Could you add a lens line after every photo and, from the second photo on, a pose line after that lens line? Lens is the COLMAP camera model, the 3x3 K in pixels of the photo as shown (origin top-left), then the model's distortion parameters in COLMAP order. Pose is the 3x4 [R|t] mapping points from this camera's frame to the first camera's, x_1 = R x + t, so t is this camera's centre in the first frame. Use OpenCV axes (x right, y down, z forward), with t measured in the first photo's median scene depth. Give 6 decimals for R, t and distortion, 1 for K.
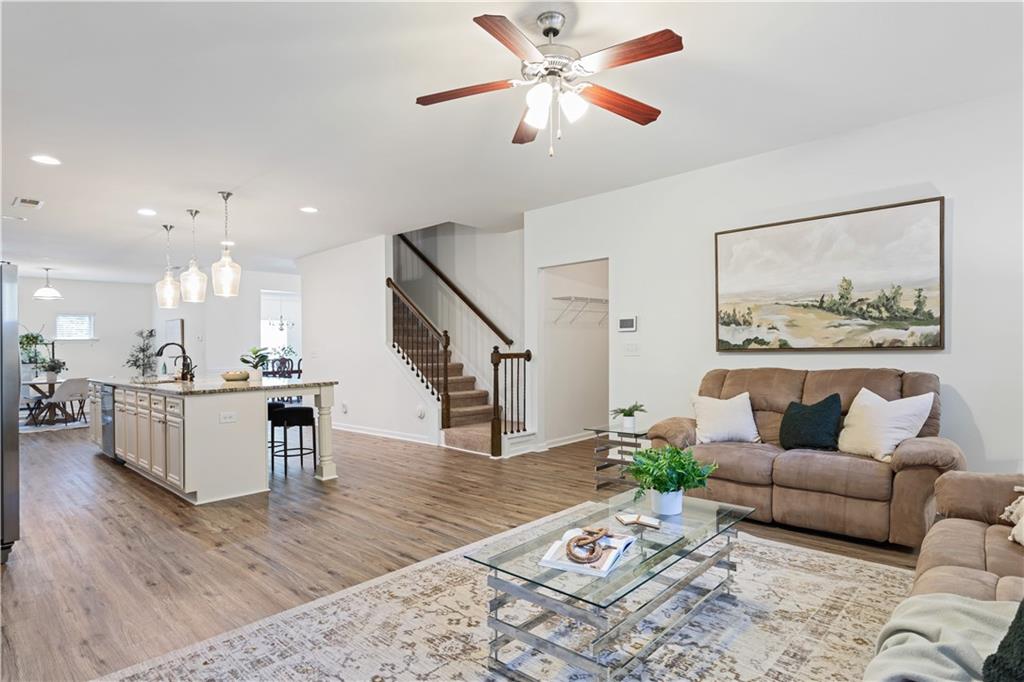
lens RADIAL K [[561.1, 0, 511.9], [0, 561.1, 343.8], [0, 0, 1]] dist [-0.002111, -0.000461]
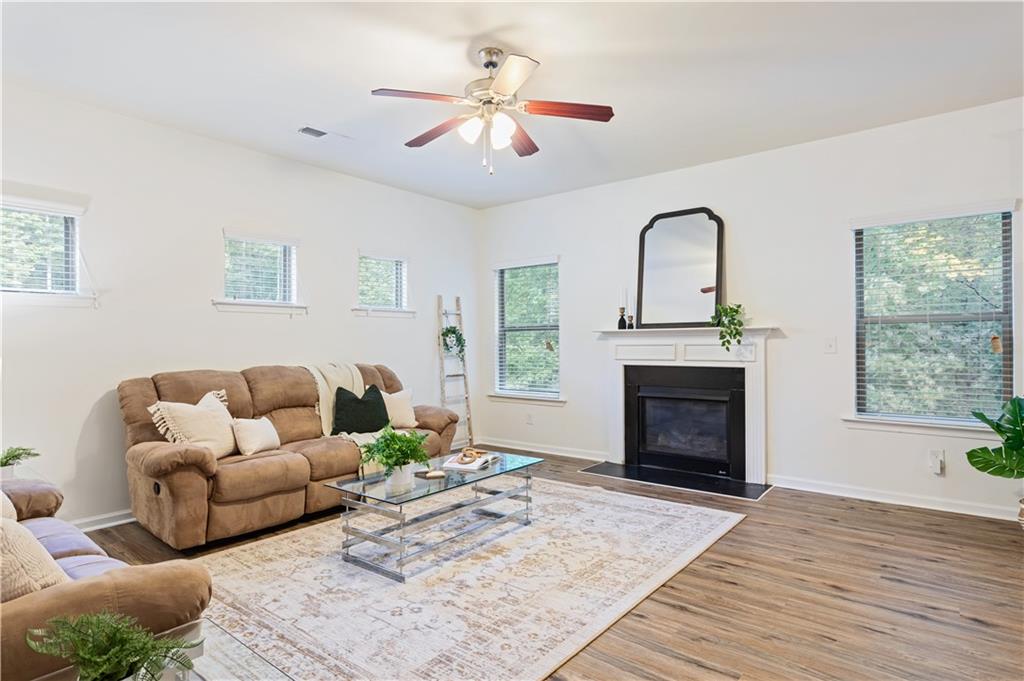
lens RADIAL K [[561.1, 0, 511.0], [0, 561.1, 342.9], [0, 0, 1]] dist [-0.002111, -0.000461]
pose [[-0.996793, 0.029382, -0.074433, 0.103769], [0.030216, 0.999492, -0.010107, 0.014285], [0.074098, -0.012324, -0.997175, 2.063962]]
